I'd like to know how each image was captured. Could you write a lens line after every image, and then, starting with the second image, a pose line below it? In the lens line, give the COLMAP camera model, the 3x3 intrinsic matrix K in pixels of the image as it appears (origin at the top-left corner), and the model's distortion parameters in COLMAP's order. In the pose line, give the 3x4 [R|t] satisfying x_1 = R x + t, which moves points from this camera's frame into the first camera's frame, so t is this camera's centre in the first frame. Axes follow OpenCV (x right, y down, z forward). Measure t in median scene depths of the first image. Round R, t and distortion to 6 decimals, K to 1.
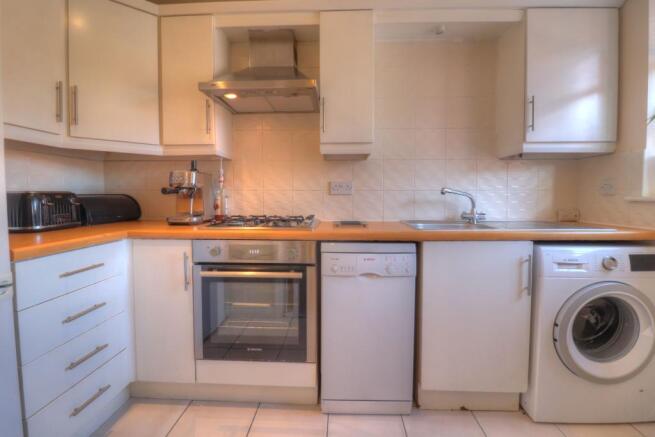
lens RADIAL K [[302.0, 0, 324.0], [0, 302.0, 209.3], [0, 0, 1]] dist [-0.021545, -0.000801]
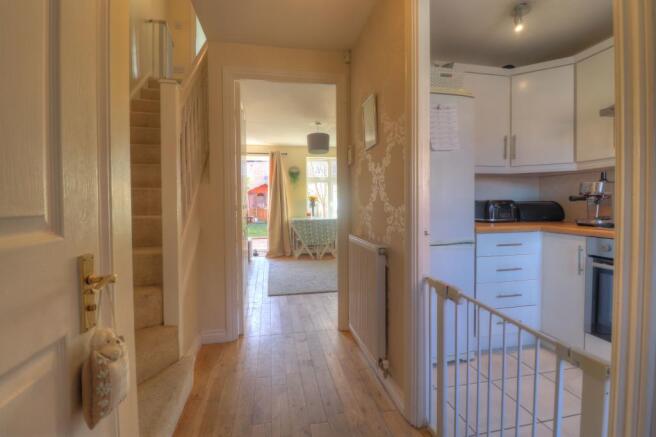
lens RADIAL K [[302.5, 0, 324.5], [0, 302.5, 209.3], [0, 0, 1]] dist [-0.021545, -0.000801]
pose [[0.211805, 0.018841, -0.977130, 0.538204], [-0.037433, 0.999237, 0.011153, 0.012452], [0.976595, 0.034214, 0.212349, -0.348684]]
